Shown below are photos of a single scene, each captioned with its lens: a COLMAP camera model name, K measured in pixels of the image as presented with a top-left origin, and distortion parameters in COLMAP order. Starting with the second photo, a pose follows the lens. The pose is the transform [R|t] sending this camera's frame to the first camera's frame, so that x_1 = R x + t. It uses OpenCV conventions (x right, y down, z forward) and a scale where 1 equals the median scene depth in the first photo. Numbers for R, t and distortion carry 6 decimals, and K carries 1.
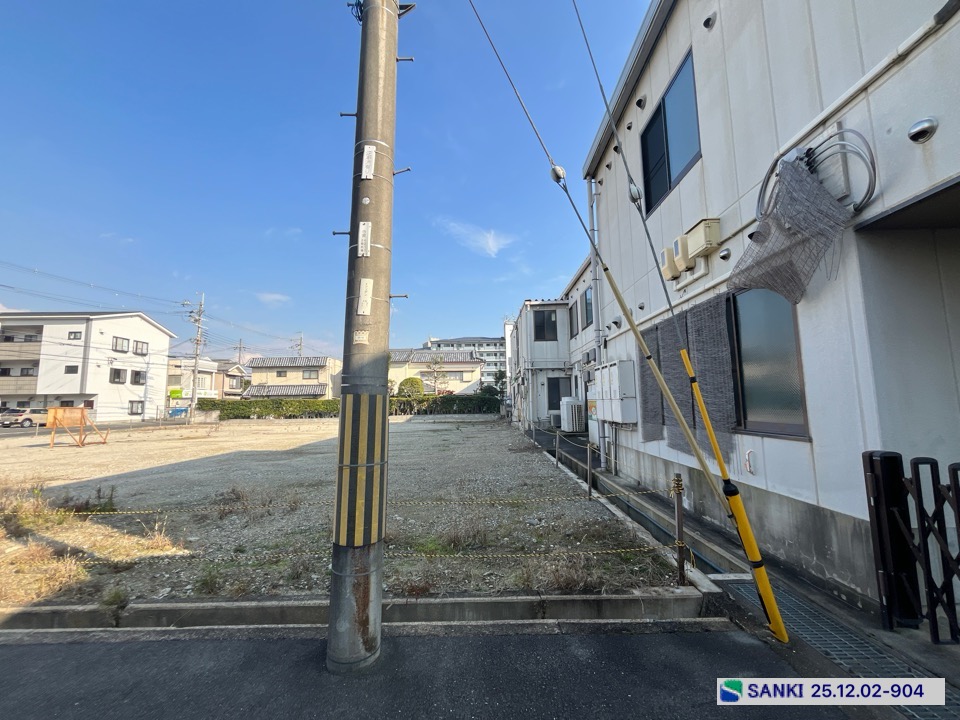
lens RADIAL K [[389.1, 0, 477.1], [0, 389.1, 360.6], [0, 0, 1]] dist [-0.002307, -0.000457]
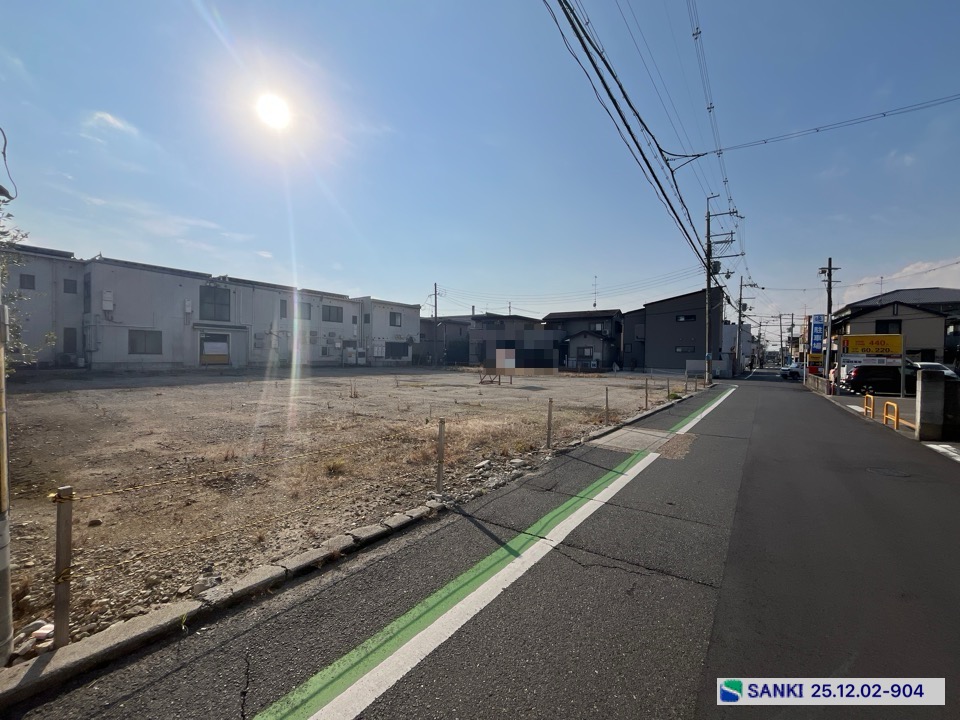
lens RADIAL K [[389.1, 0, 477.0], [0, 389.1, 361.9], [0, 0, 1]] dist [-0.002307, -0.000457]
pose [[-0.827045, -0.006999, 0.562093, -0.855199], [-0.064476, 0.994504, -0.082484, 0.132428], [-0.558426, -0.104460, -0.822951, 1.050966]]
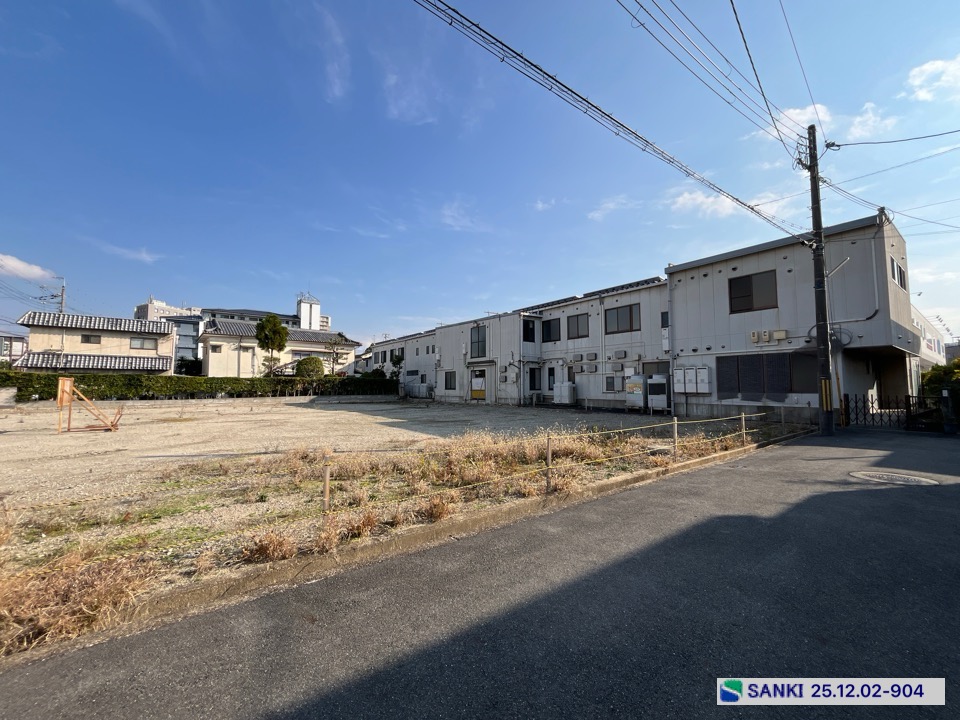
lens RADIAL K [[389.1, 0, 477.0], [0, 389.1, 358.0], [0, 0, 1]] dist [-0.002307, -0.000457]
pose [[0.793070, 0.063450, 0.605817, -0.462054], [-0.081499, 0.996671, 0.002304, 0.011162], [-0.603654, -0.051201, 0.795601, -0.010452]]
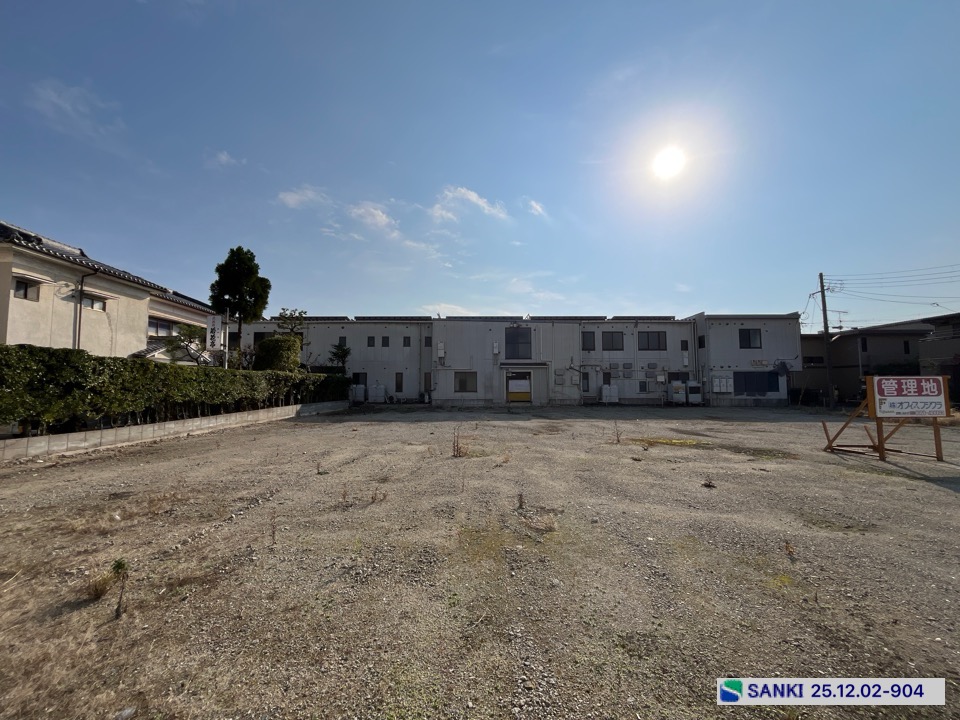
lens RADIAL K [[389.1, 0, 476.7], [0, 389.1, 360.7], [0, 0, 1]] dist [-0.002307, -0.000457]
pose [[-0.019738, 0.089816, 0.995763, -0.783167], [-0.109177, 0.989807, -0.091443, 0.104689], [-0.993826, -0.110520, -0.009731, 0.789260]]
